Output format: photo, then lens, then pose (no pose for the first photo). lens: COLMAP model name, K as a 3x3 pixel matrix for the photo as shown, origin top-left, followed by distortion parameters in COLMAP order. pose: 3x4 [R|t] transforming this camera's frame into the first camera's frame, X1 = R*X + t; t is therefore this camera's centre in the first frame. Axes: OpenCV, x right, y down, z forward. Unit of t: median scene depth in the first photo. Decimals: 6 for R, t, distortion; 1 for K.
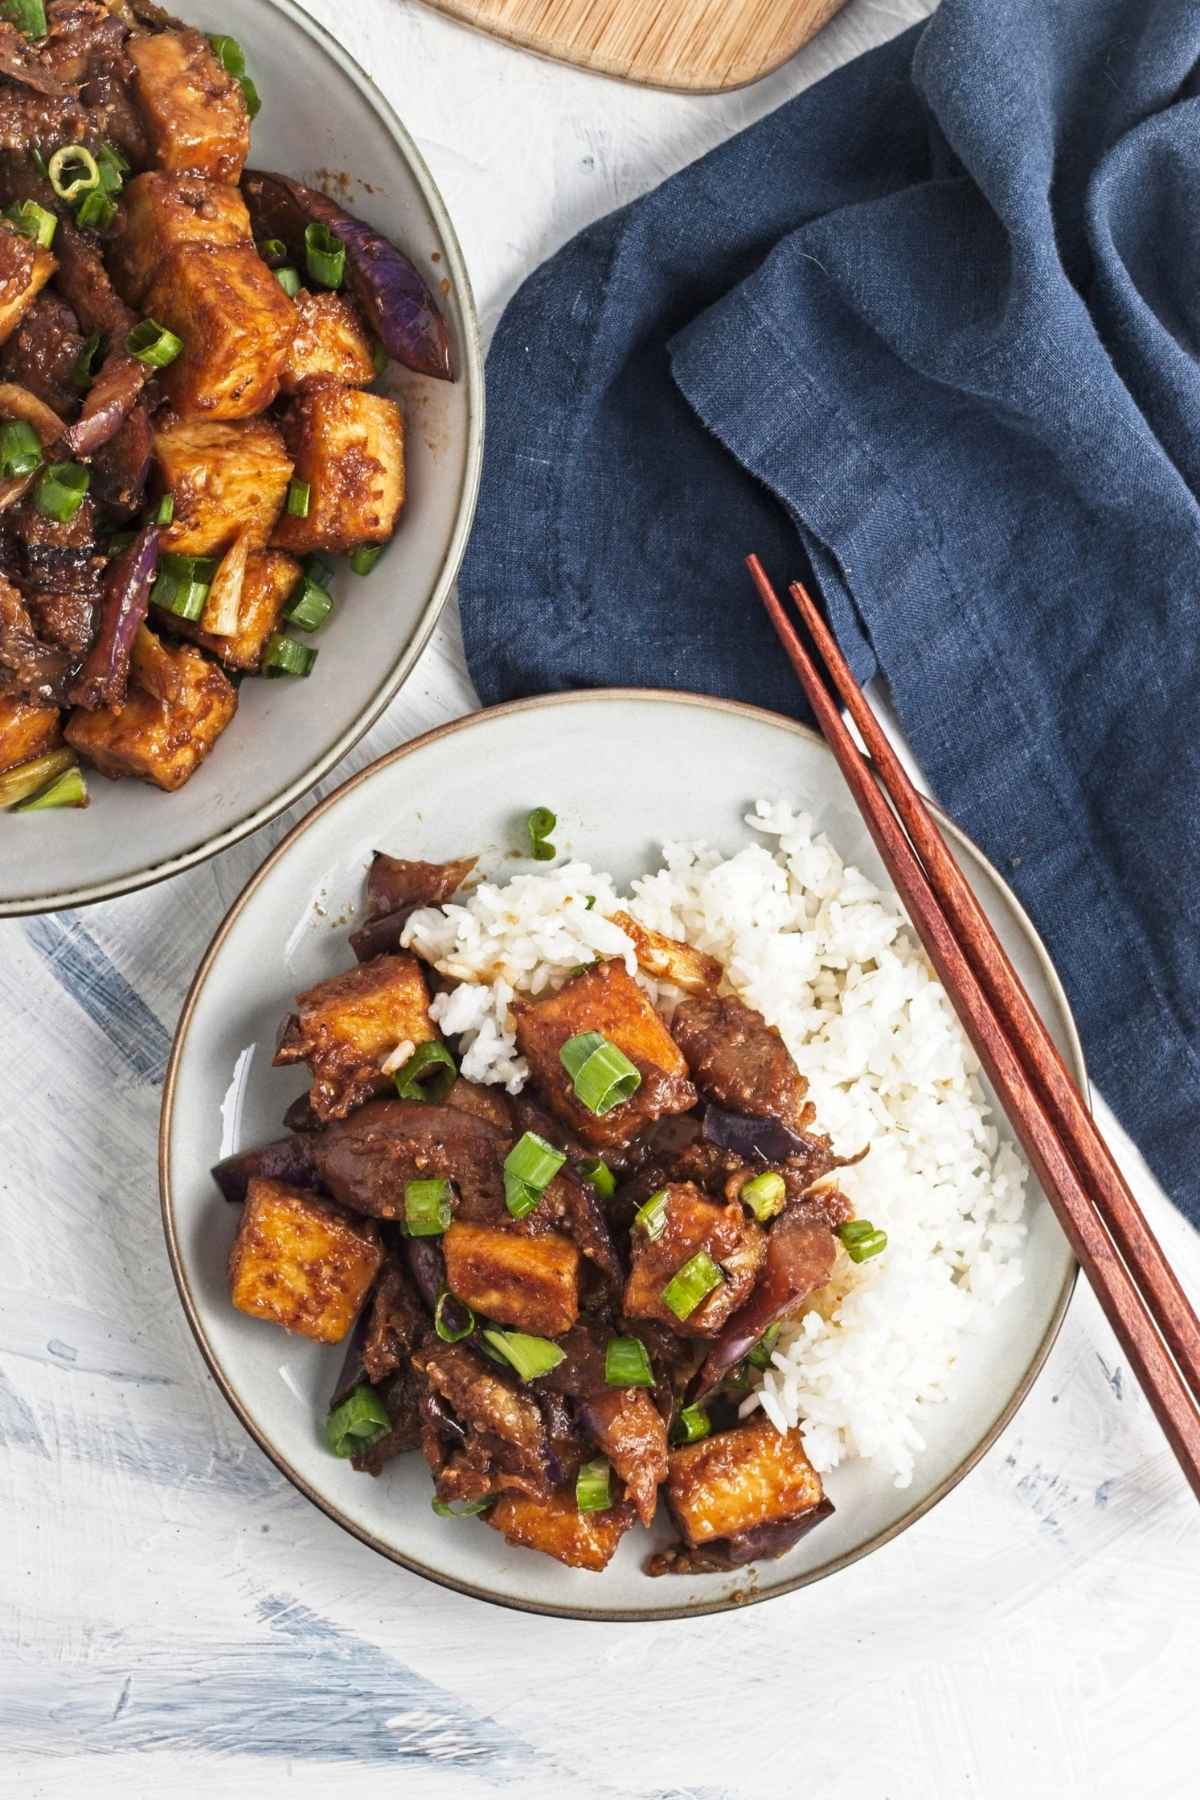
lens RADIAL K [[4761.1, 0, 595.7], [0, 4761.1, 937.6], [0, 0, 1]] dist [-0.033971, 0.023862]
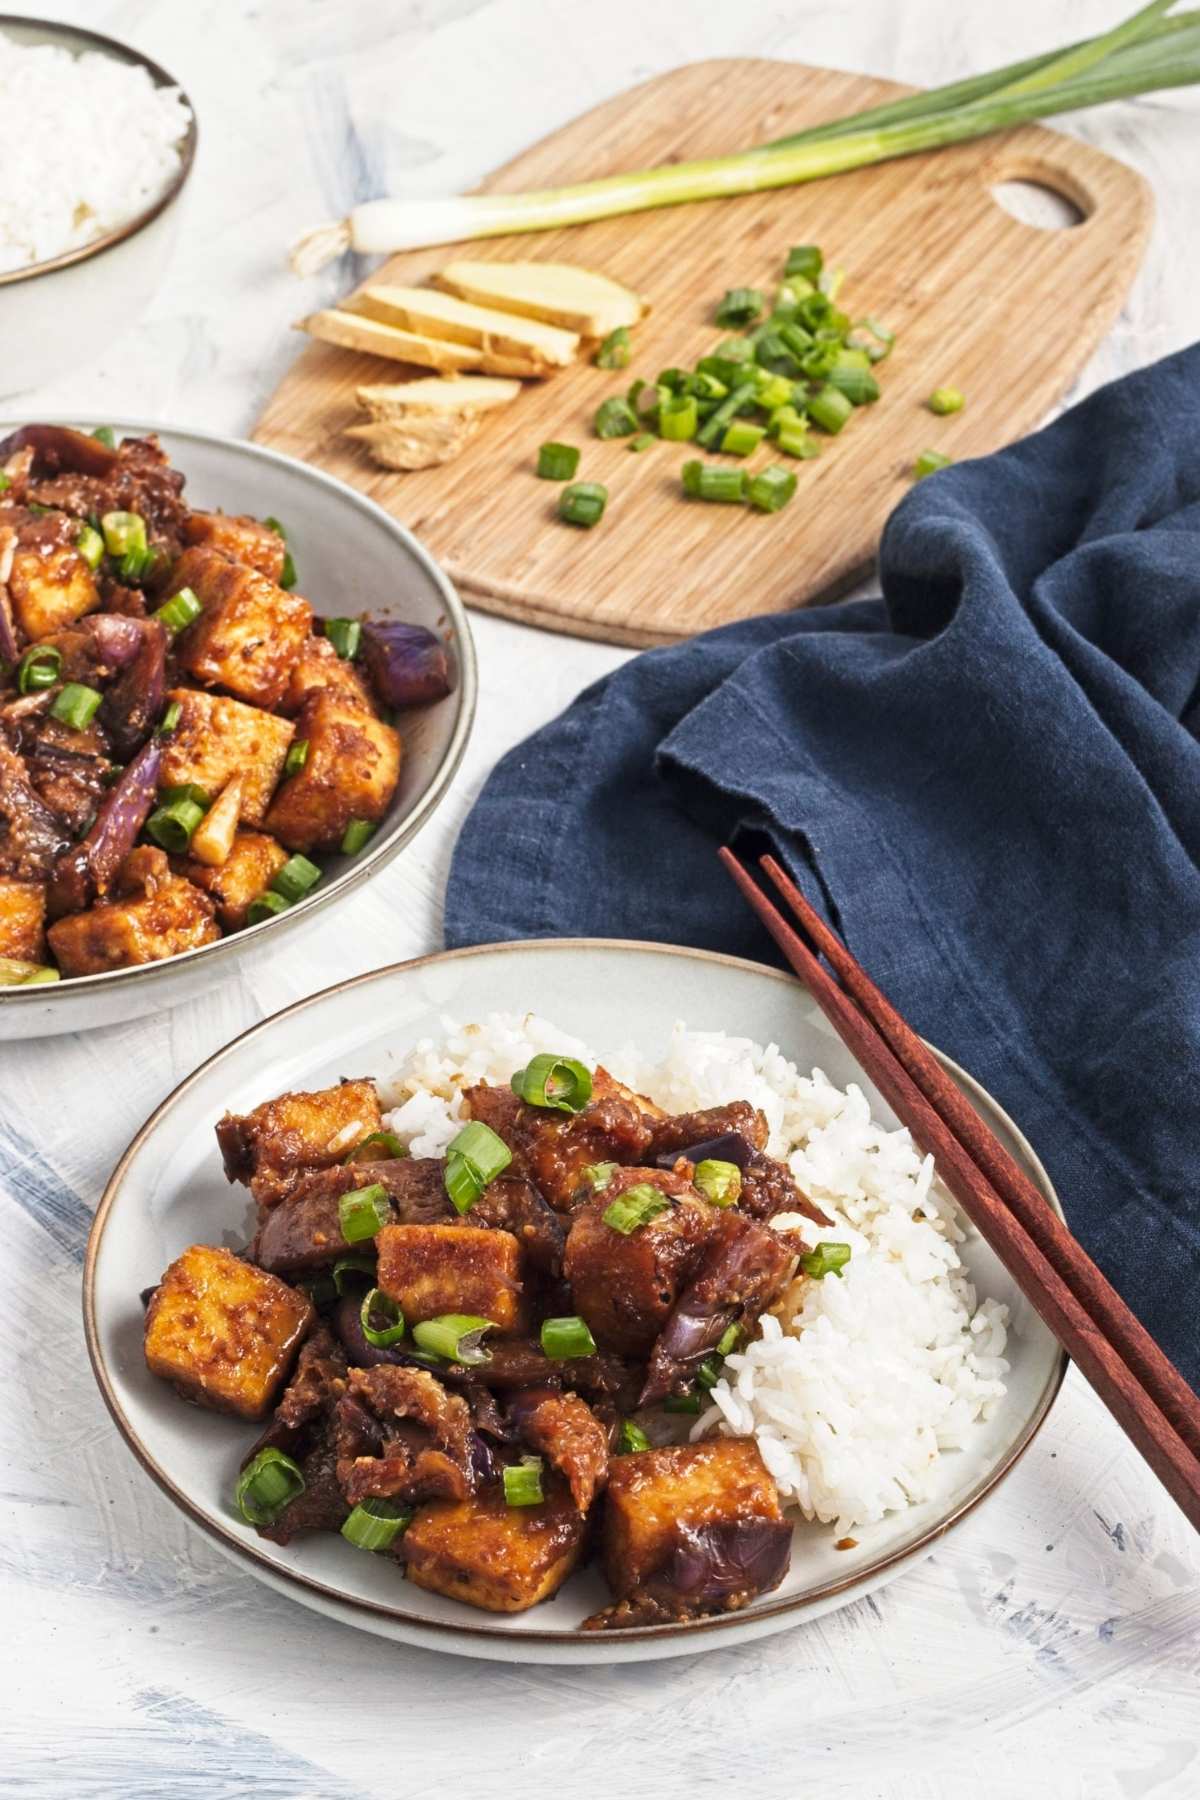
lens RADIAL K [[4403.4, 0, 600.0], [0, 4403.4, 900.0], [0, 0, 1]] dist [-0.027683, -0.634574]
pose [[0.998854, 0.010530, -0.046680, 0.050755], [-0.041853, 0.665161, -0.745526, 0.651243], [0.023199, 0.746626, 0.664840, 0.367888]]
